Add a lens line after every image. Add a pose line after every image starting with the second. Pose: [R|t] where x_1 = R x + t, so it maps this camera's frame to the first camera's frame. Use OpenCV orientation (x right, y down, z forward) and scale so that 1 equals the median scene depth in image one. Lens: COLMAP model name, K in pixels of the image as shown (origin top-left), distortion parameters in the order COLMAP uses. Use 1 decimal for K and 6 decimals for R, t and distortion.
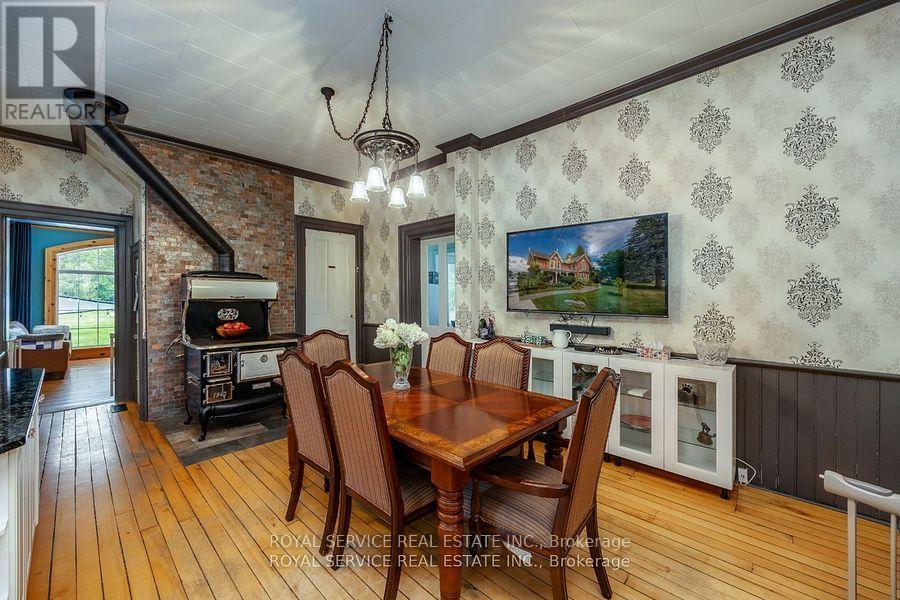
lens RADIAL K [[346.7, 0, 452.7], [0, 346.7, 296.4], [0, 0, 1]] dist [-0.020801, -0.000147]
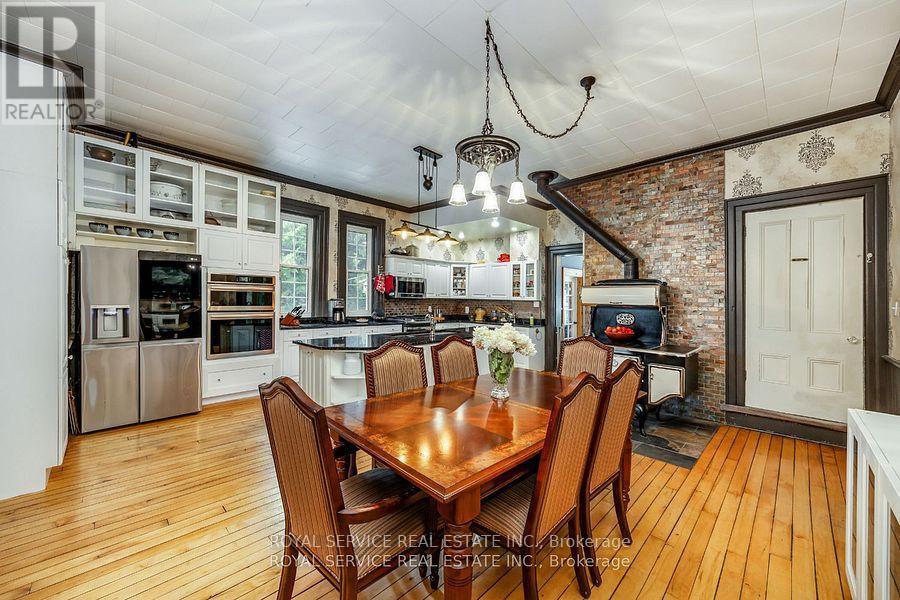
lens RADIAL K [[350.8, 0, 460.5], [0, 350.8, 310.3], [0, 0, 1]] dist [0.006347, -0.000046]
pose [[-0.025386, 0.027019, -0.999313, 0.471331], [-0.014038, 0.999526, 0.027382, 0.003629], [0.999579, 0.014723, -0.024995, 0.521716]]
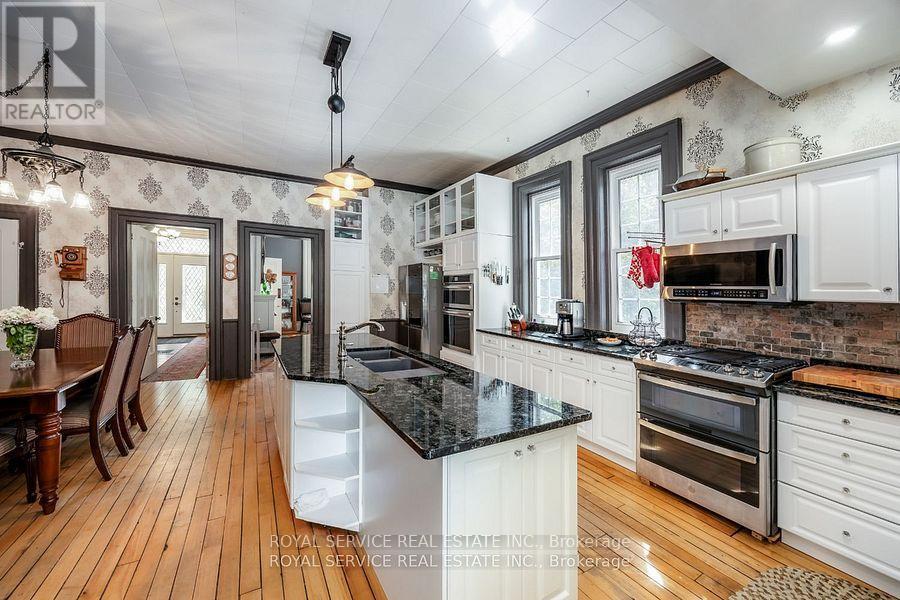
lens RADIAL K [[346.5, 0, 450.0], [0, 346.5, 300.0], [0, 0, 1]] dist [0.001118, 0.000179]
pose [[-0.951675, -0.031397, 0.305498, -1.017446], [-0.027118, 0.999466, 0.018239, -0.004122], [-0.305907, 0.009073, -0.952018, 0.953723]]
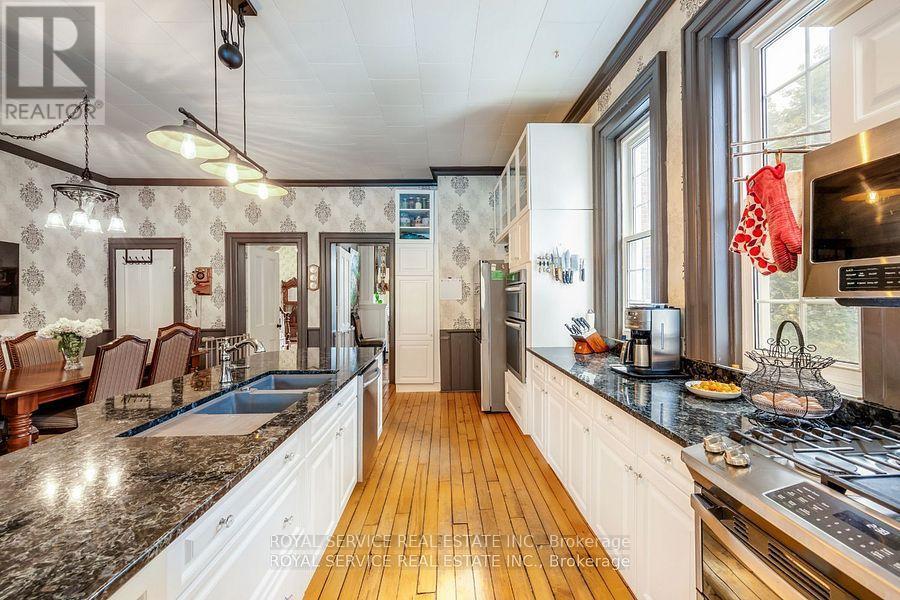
lens RADIAL K [[350.8, 0, 460.5], [0, 350.8, 310.3], [0, 0, 1]] dist [0.006347, -0.000046]
pose [[-0.696715, -0.026855, 0.716845, -1.219604], [-0.002731, 0.999391, 0.034785, -0.004361], [-0.717343, 0.022278, -0.696364, 0.522931]]
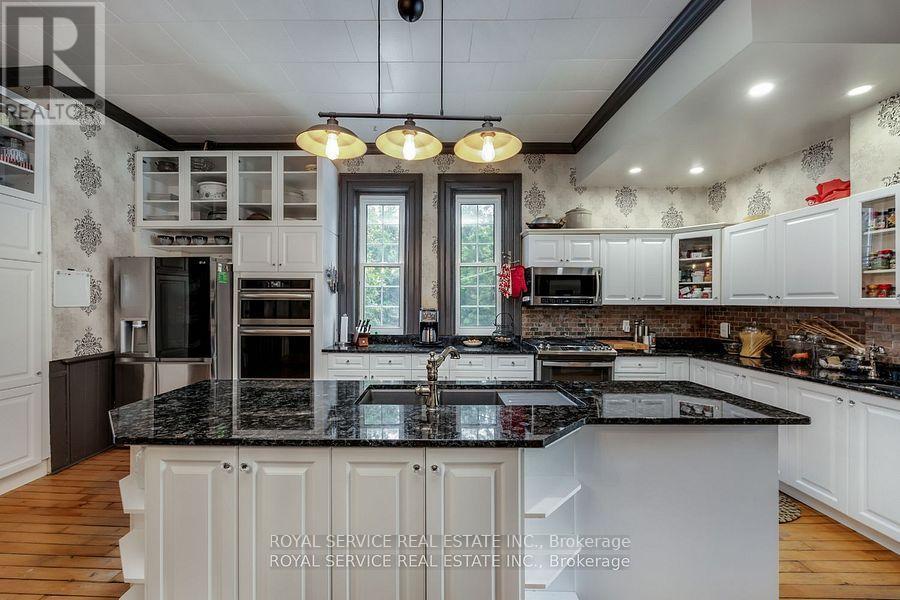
lens RADIAL K [[355.2, 0, 425.7], [0, 355.2, 308.4], [0, 0, 1]] dist [-0.010016, 0.000169]
pose [[-0.763382, 0.001565, -0.645946, -0.374359], [-0.004028, 0.999966, 0.007184, -0.003307], [0.645935, 0.008086, -0.763350, 0.716026]]
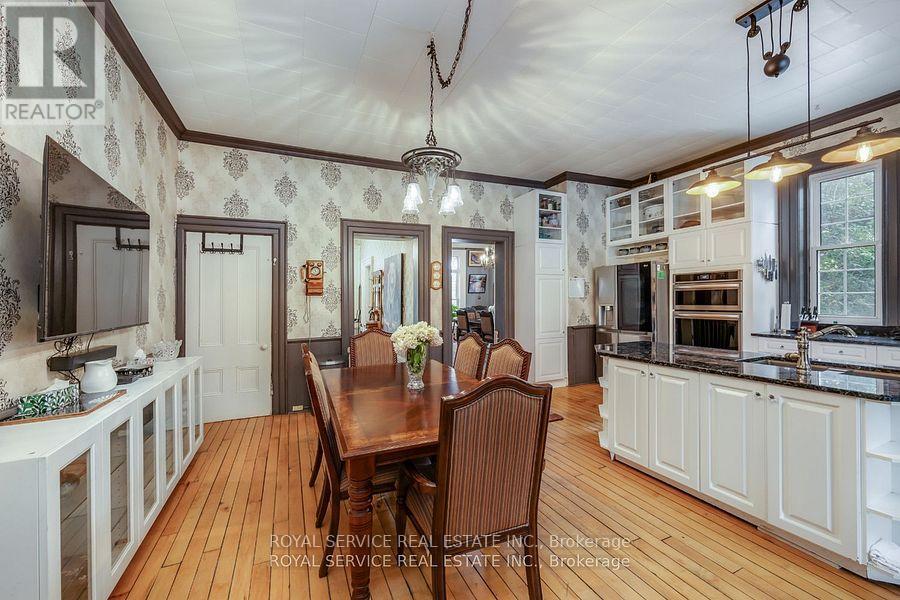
lens RADIAL K [[355.1, 0, 448.4], [0, 355.1, 302.9], [0, 0, 1]] dist [0.001671, 0.000127]
pose [[-0.916779, 0.007553, 0.399323, -0.377402], [0.011664, 0.999901, 0.007865, 0.005519], [-0.399224, 0.011868, -0.916777, 1.106895]]
